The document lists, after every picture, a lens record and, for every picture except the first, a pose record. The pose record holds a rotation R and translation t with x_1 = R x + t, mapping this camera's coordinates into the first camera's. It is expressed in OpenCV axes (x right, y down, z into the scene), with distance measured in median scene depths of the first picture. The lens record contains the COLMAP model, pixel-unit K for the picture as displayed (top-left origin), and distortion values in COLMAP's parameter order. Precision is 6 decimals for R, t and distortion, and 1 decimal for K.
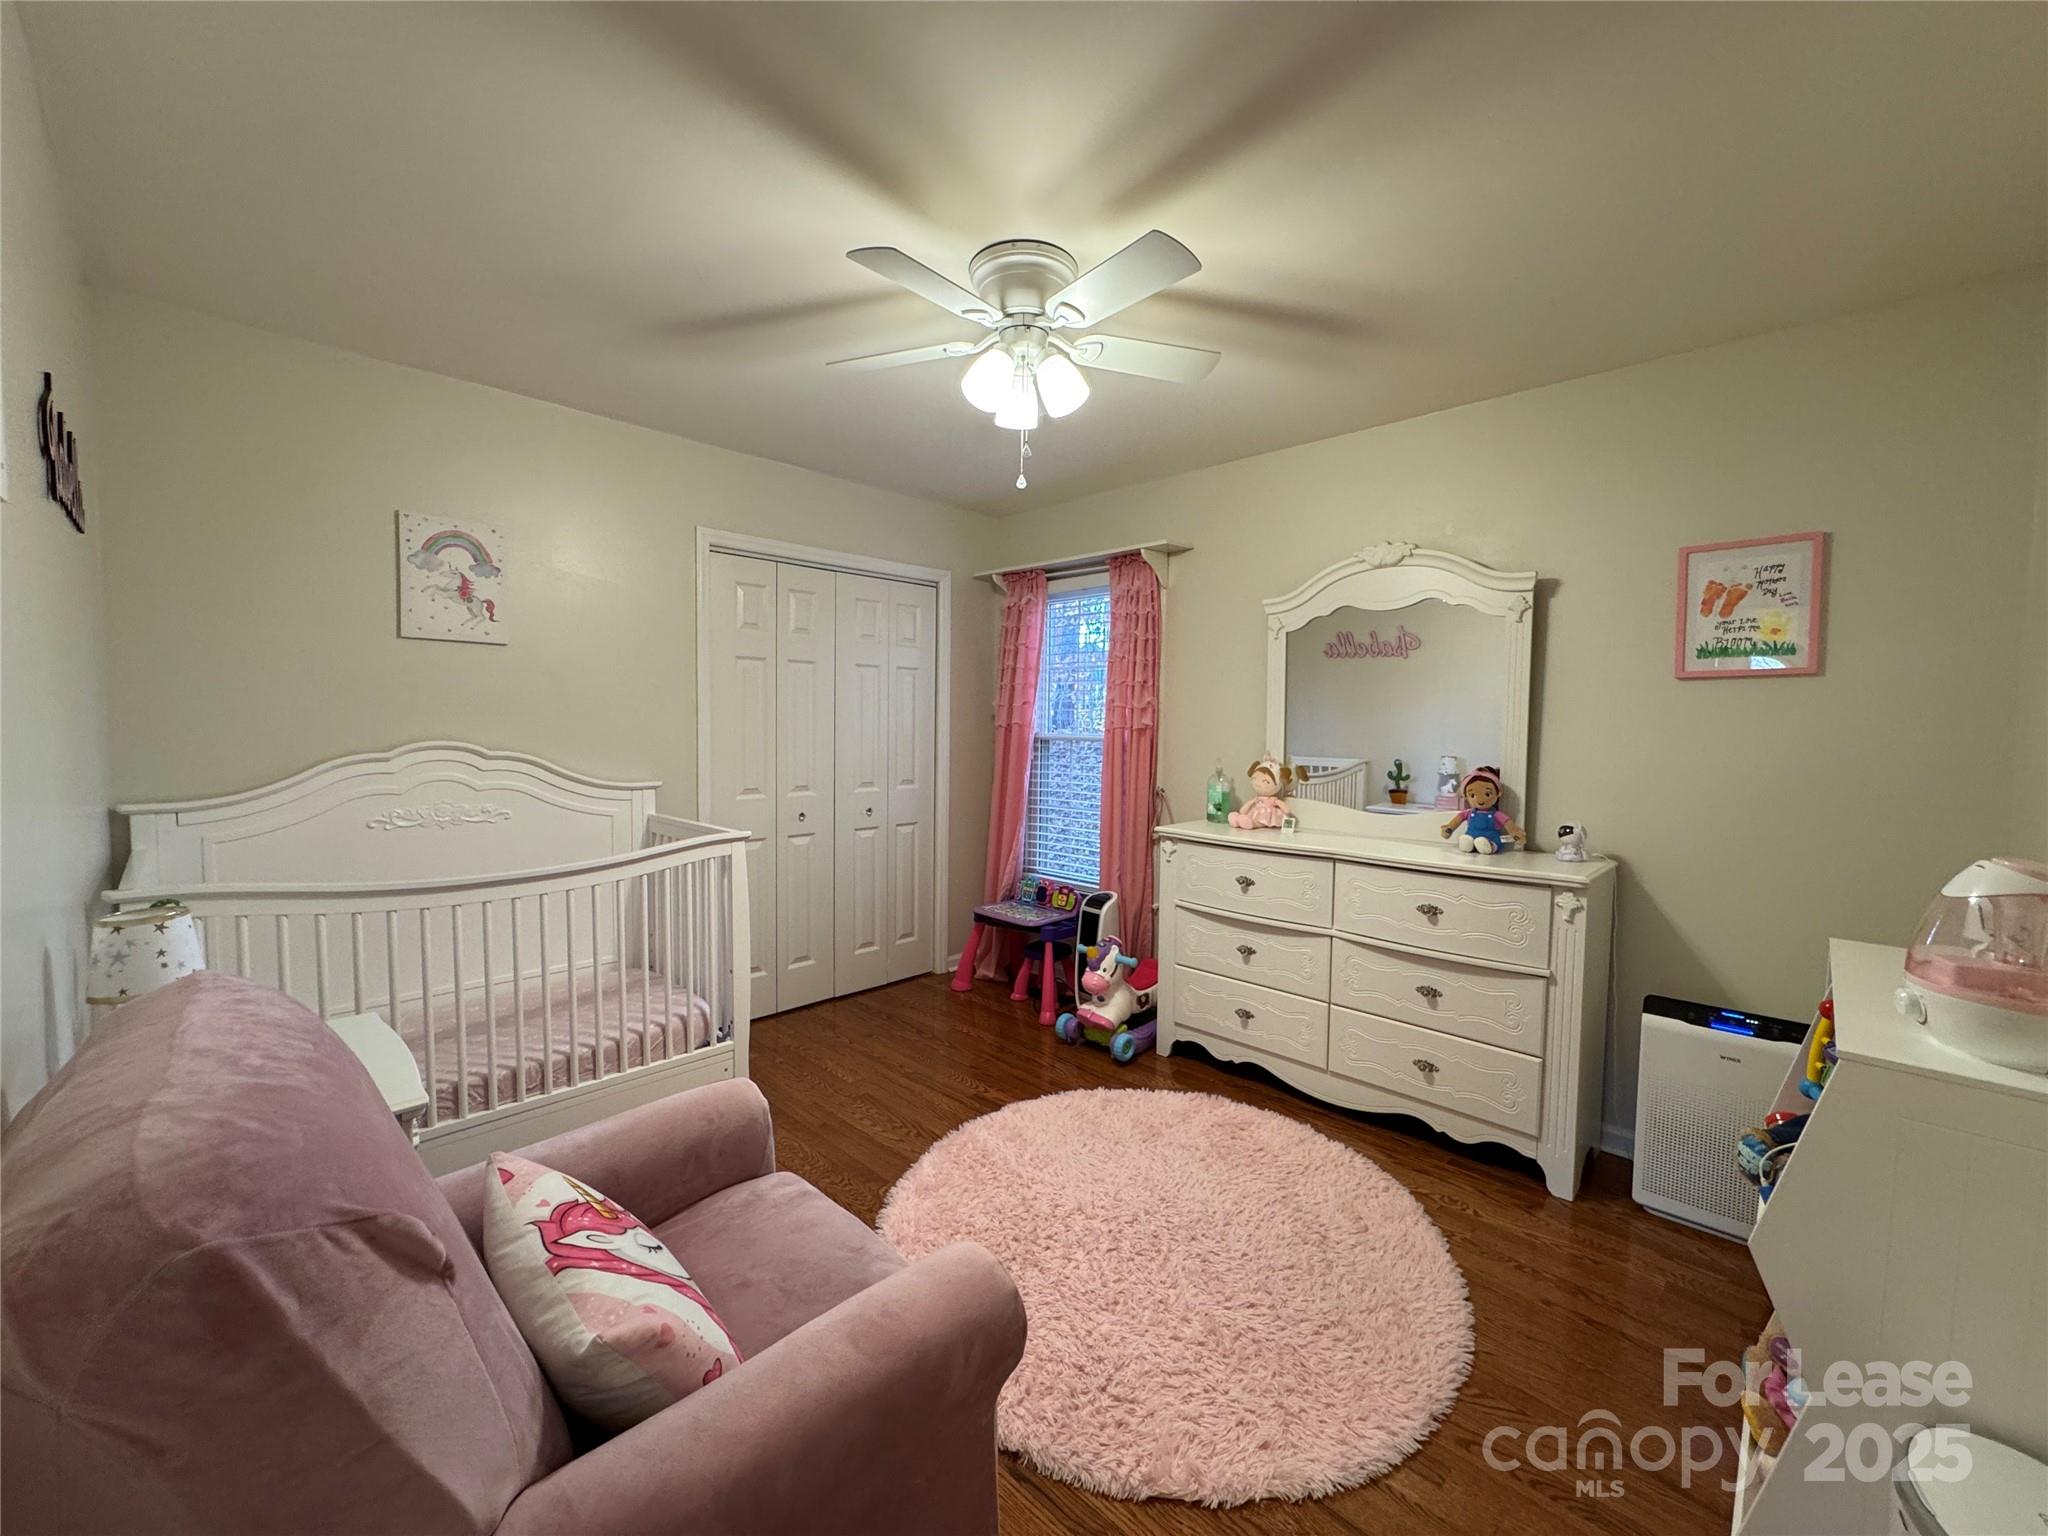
lens RADIAL K [[816.9, 0, 1020.5], [0, 816.9, 769.7], [0, 0, 1]] dist [-0.007732, -0.000041]
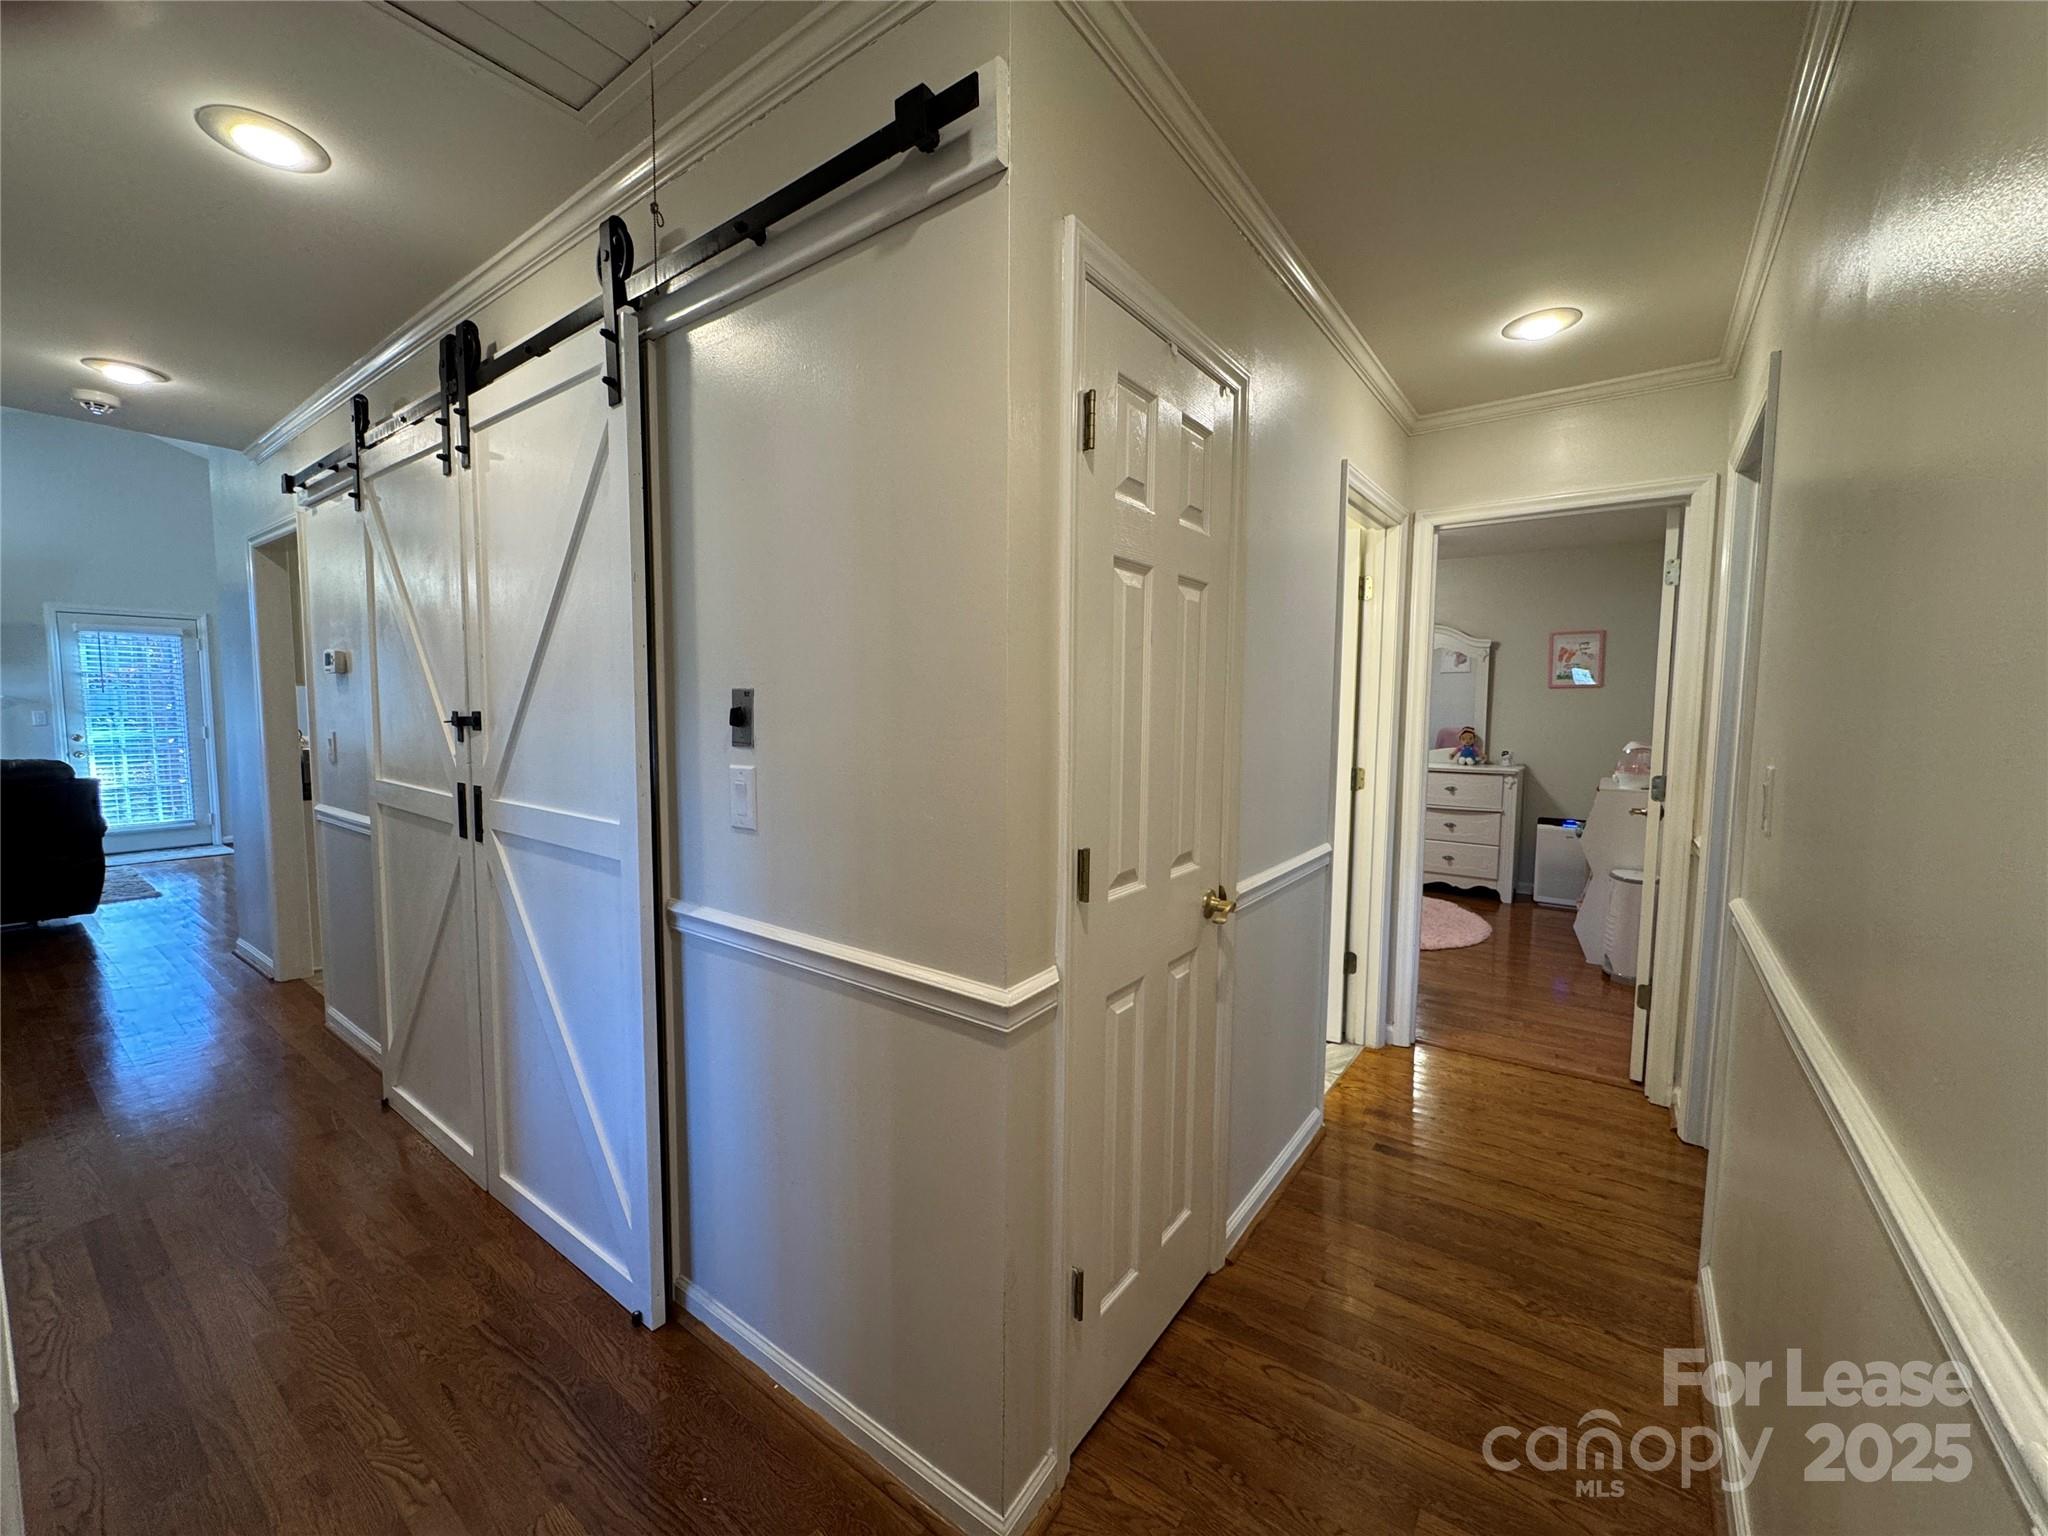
lens RADIAL K [[816.9, 0, 1024.3], [0, 816.9, 767.5], [0, 0, 1]] dist [-0.007732, -0.000041]
pose [[0.989753, -0.013325, 0.142166, -1.038437], [0.010949, 0.999787, 0.017475, 0.061692], [-0.142369, -0.015740, 0.989689, -1.127019]]
